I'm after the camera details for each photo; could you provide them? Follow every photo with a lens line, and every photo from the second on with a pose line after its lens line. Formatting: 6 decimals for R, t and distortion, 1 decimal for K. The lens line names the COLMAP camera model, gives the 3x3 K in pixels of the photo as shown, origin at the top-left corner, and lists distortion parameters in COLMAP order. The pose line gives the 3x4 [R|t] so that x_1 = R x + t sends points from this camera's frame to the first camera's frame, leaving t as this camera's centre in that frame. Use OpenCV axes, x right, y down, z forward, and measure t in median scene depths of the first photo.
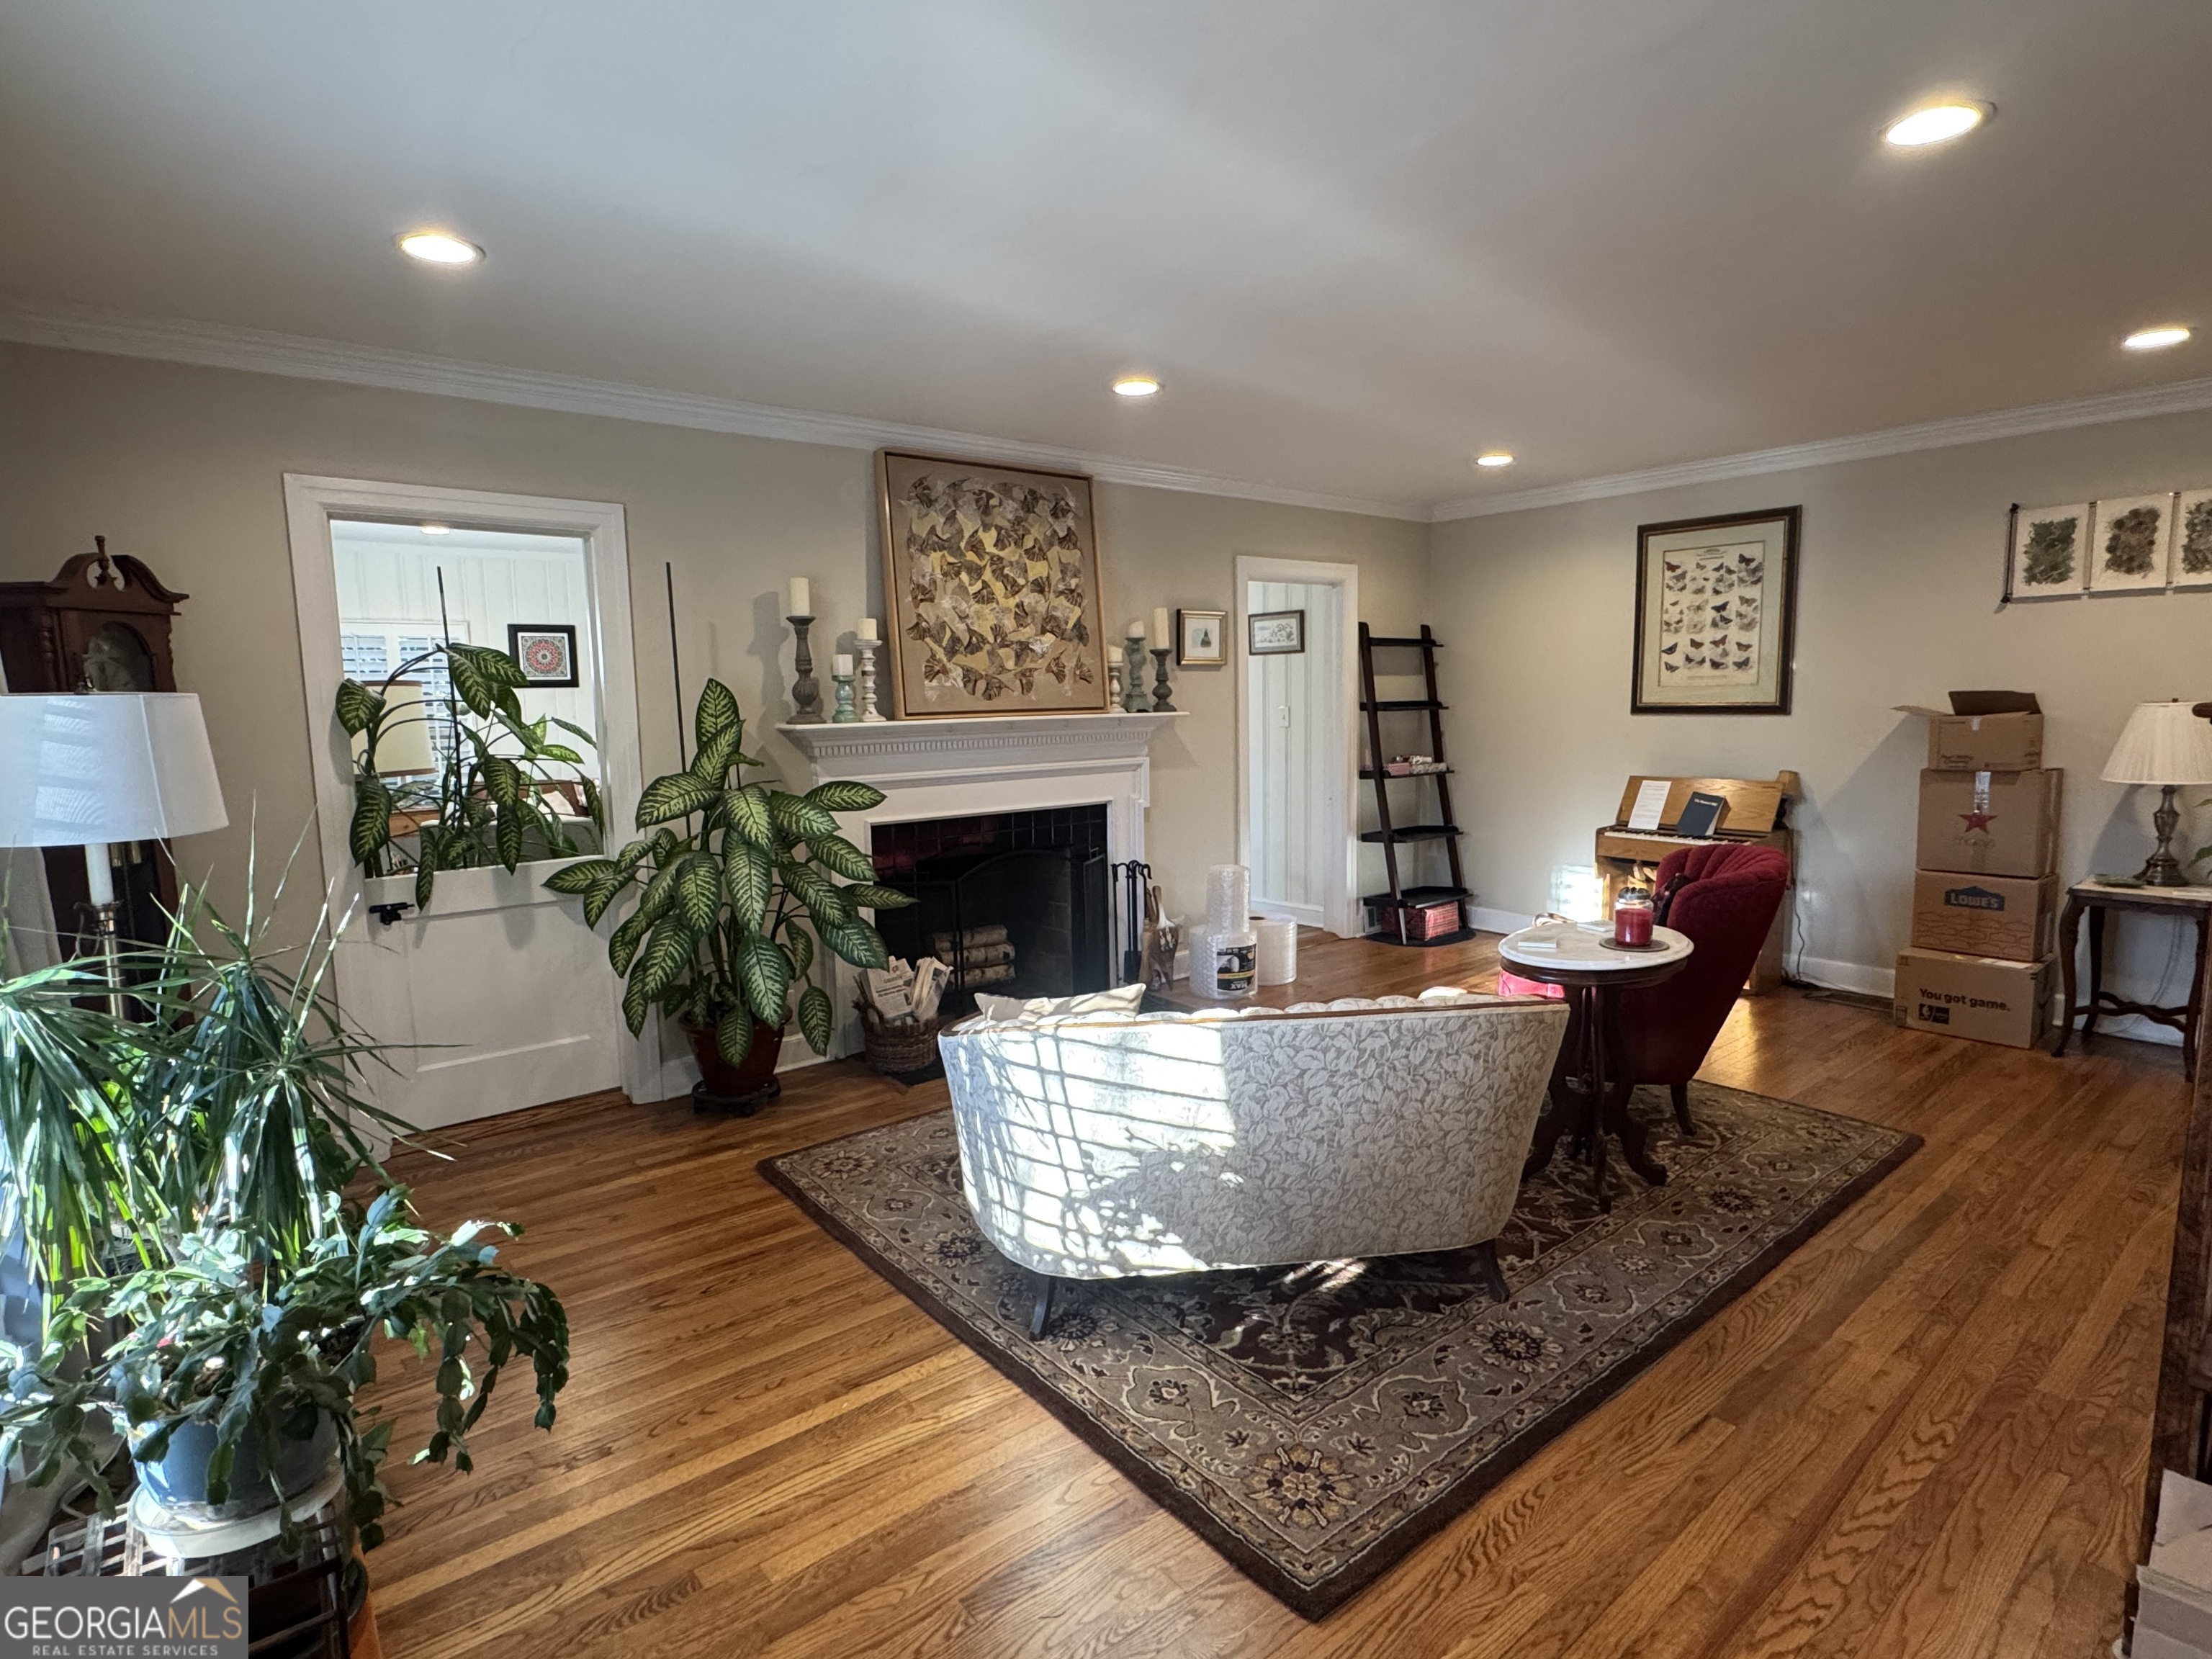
lens RADIAL K [[1143.2, 0, 1099.6], [0, 1143.2, 828.6], [0, 0, 1]] dist [-0.002884, 0.000453]
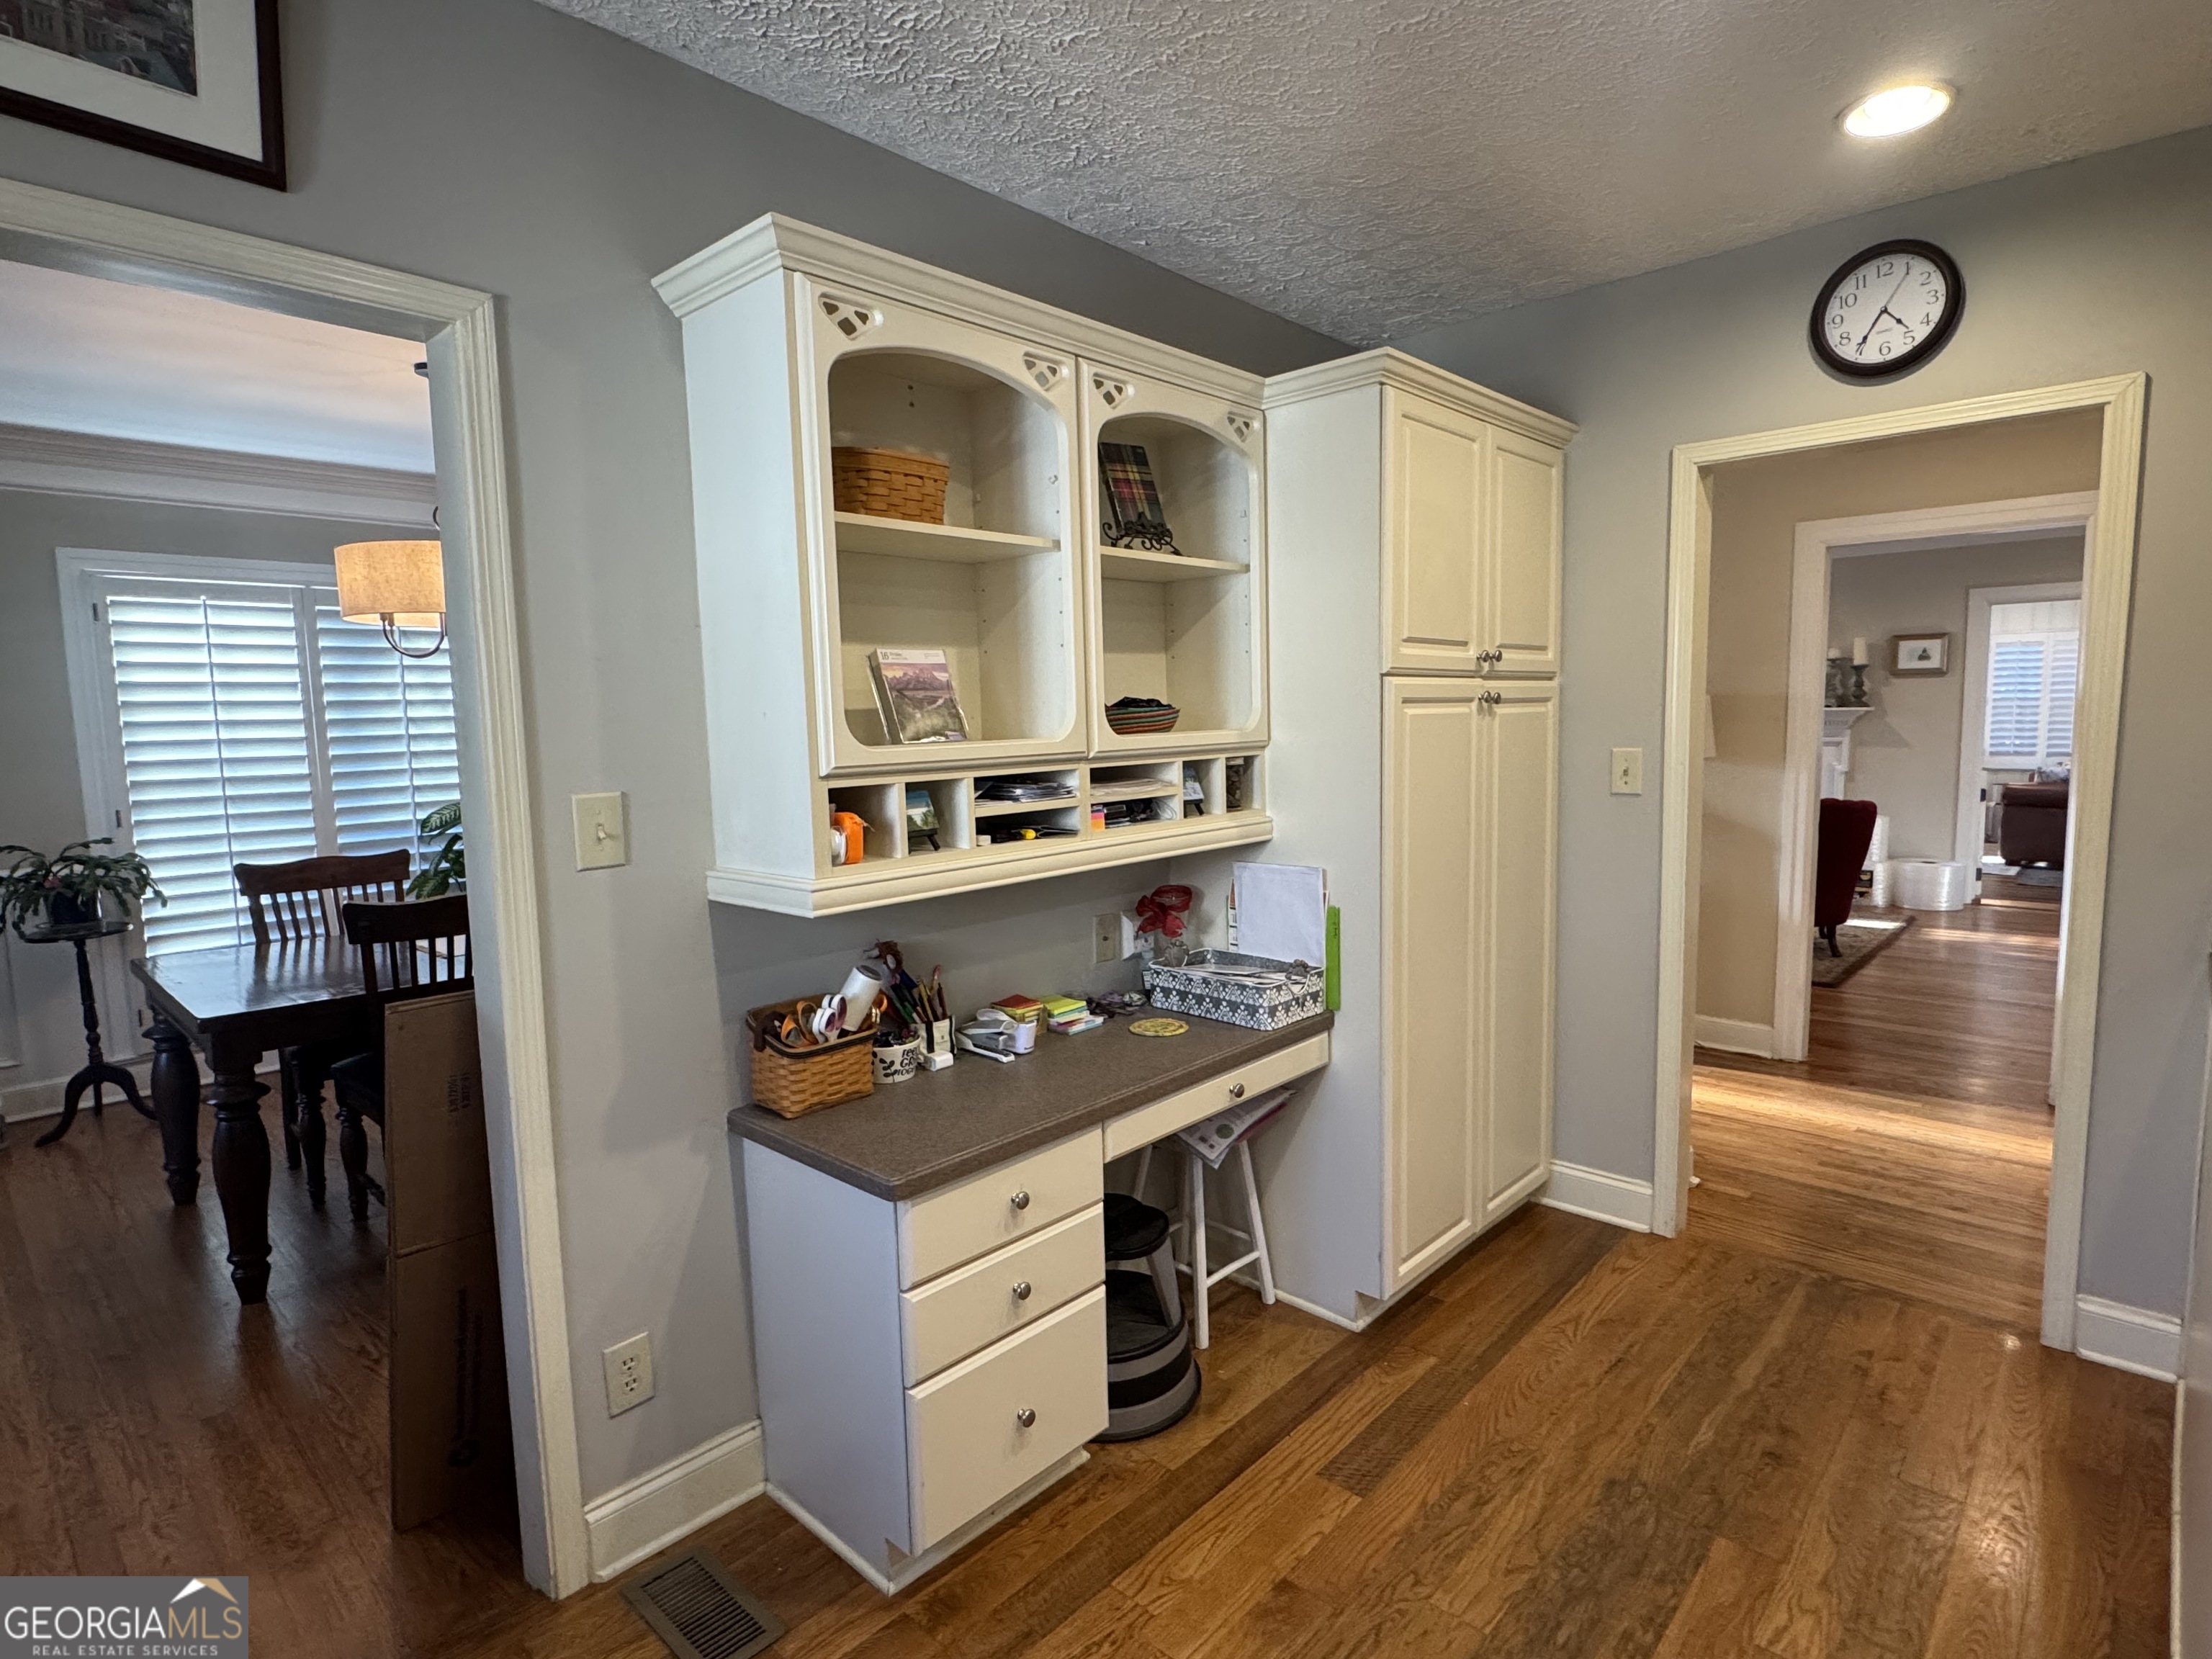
lens RADIAL K [[1143.2, 0, 1099.6], [0, 1143.2, 828.6], [0, 0, 1]] dist [-0.002884, 0.000453]
pose [[0.124658, 0.120310, -0.984879, 1.610485], [-0.097844, 0.989274, 0.108462, -0.013368], [0.987364, 0.082844, 0.135093, -0.173711]]
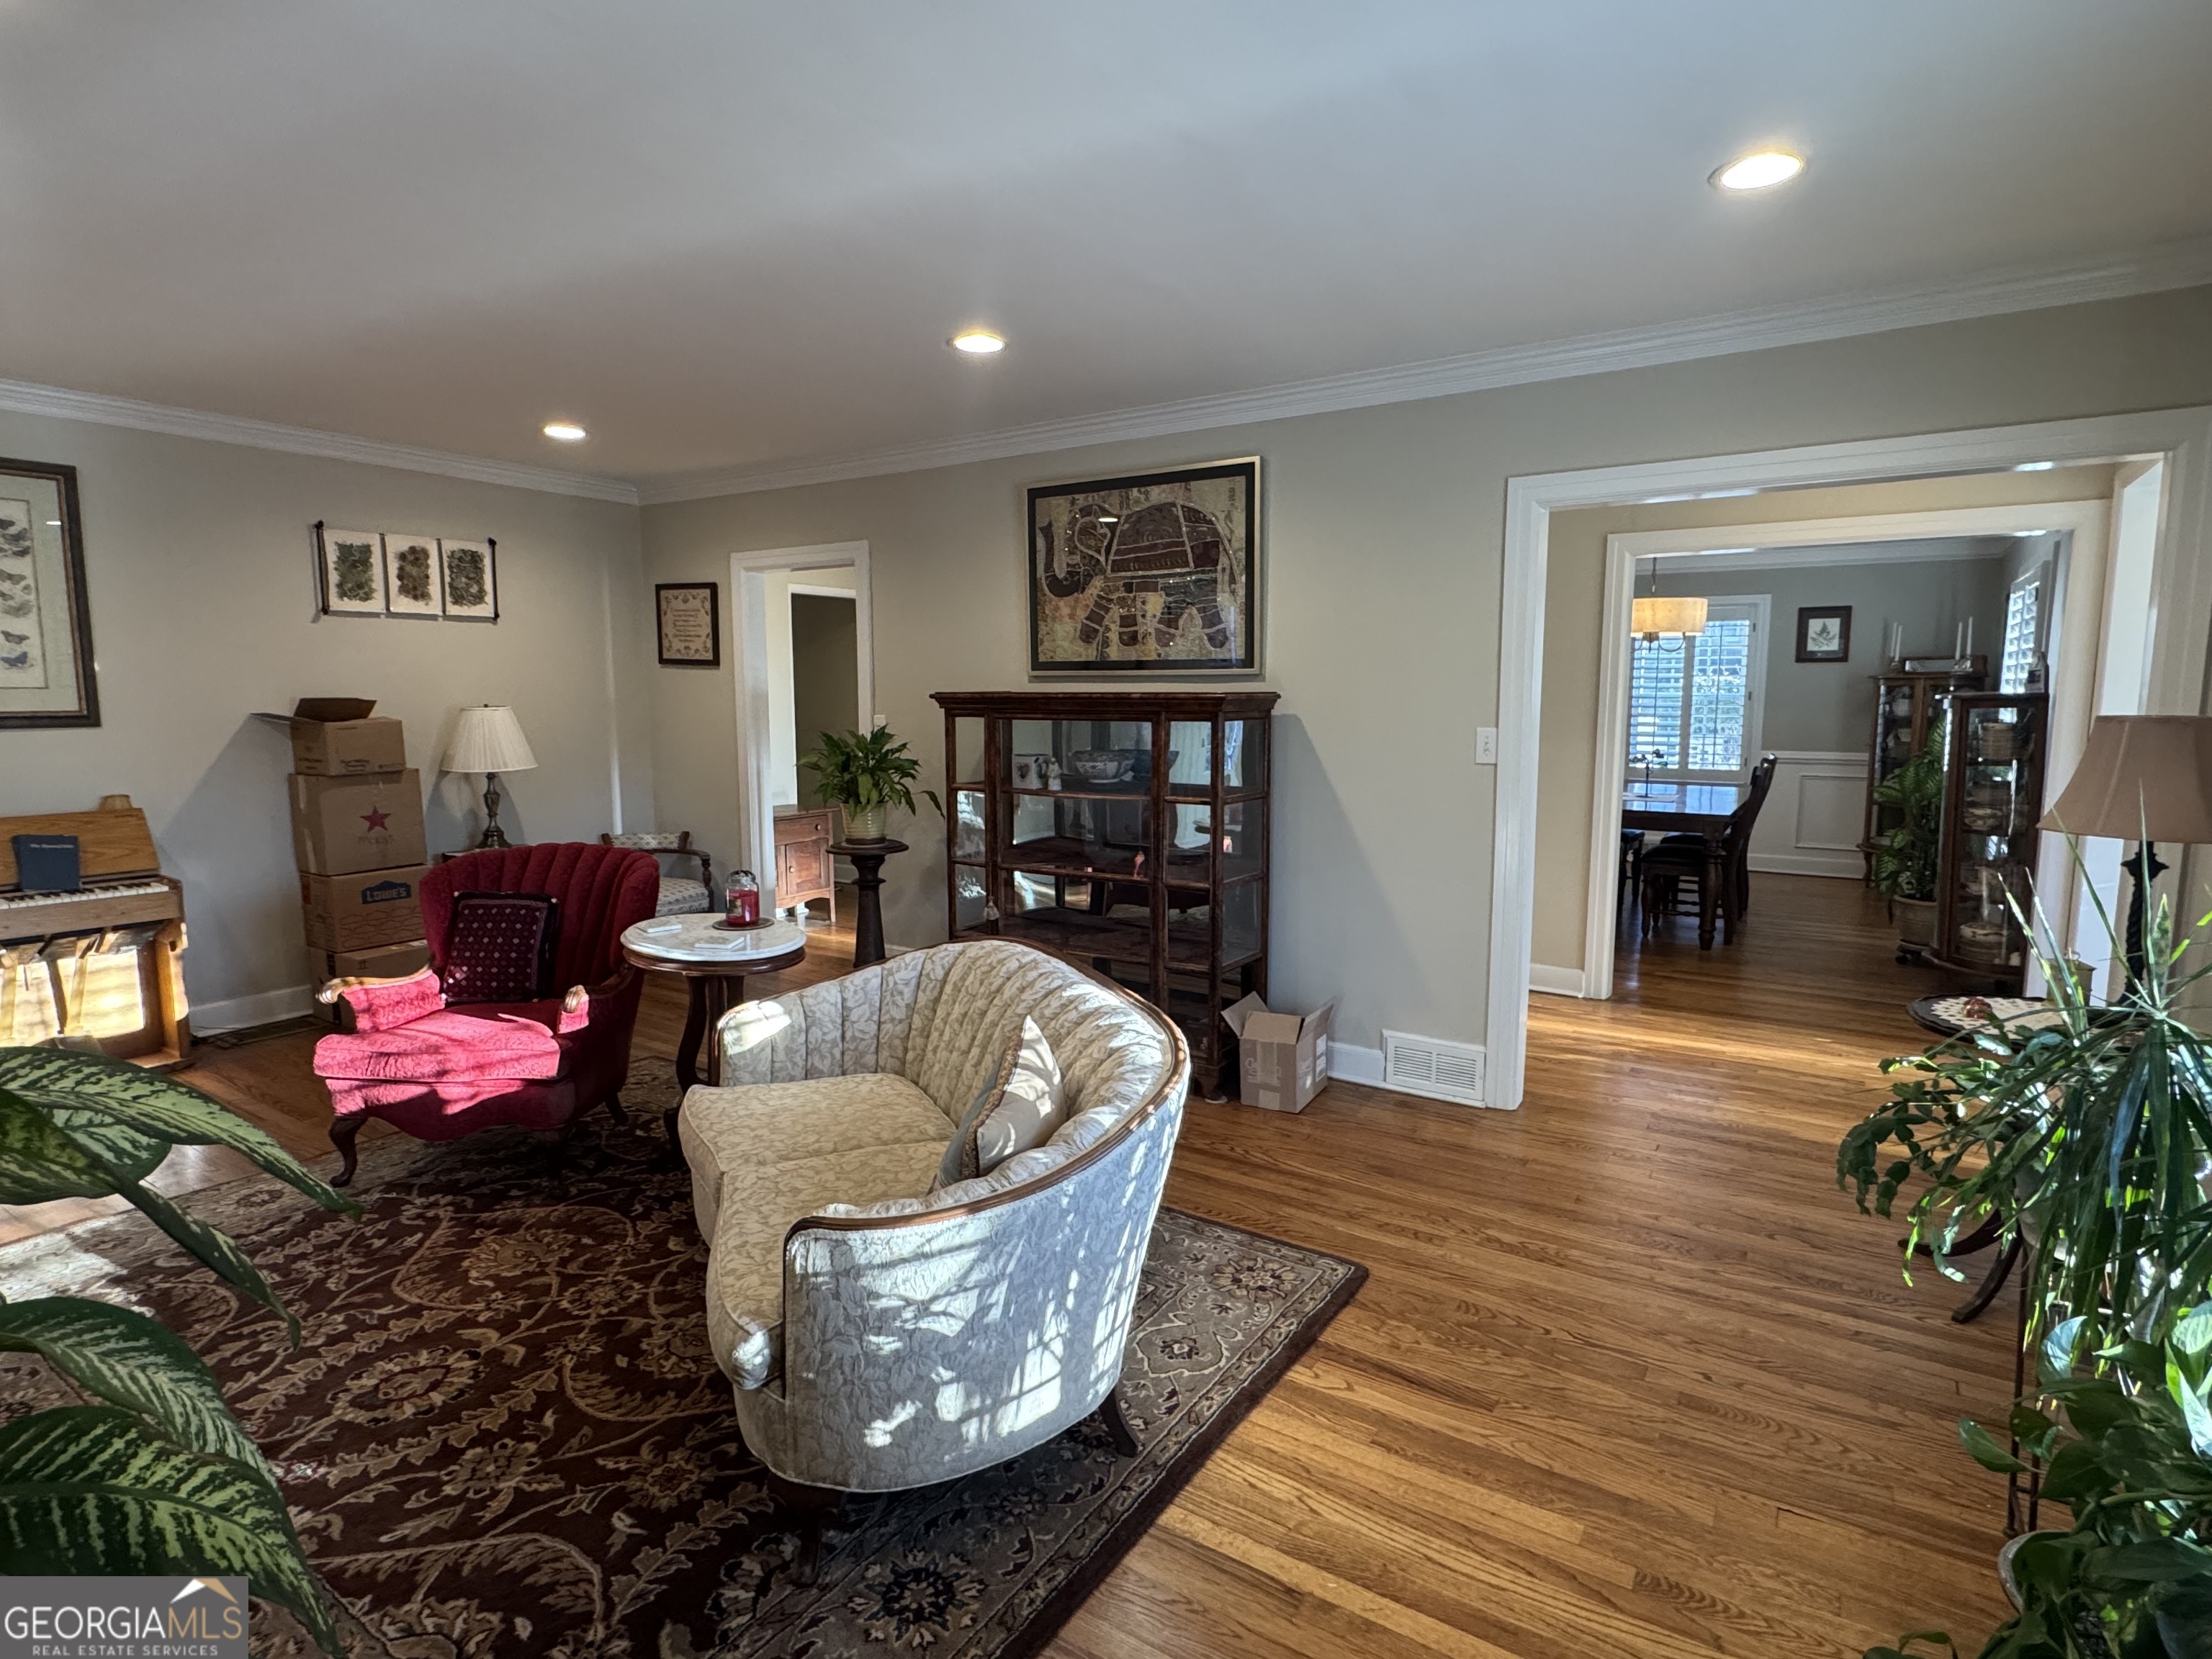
lens RADIAL K [[1137.1, 0, 1106.0], [0, 1137.1, 829.5], [0, 0, 1]] dist [-0.000980, 0.000195]
pose [[-0.297648, -0.098778, 0.949552, -0.429752], [0.118858, 0.983060, 0.139521, -0.063507], [-0.947248, 0.154390, -0.280865, 0.640577]]
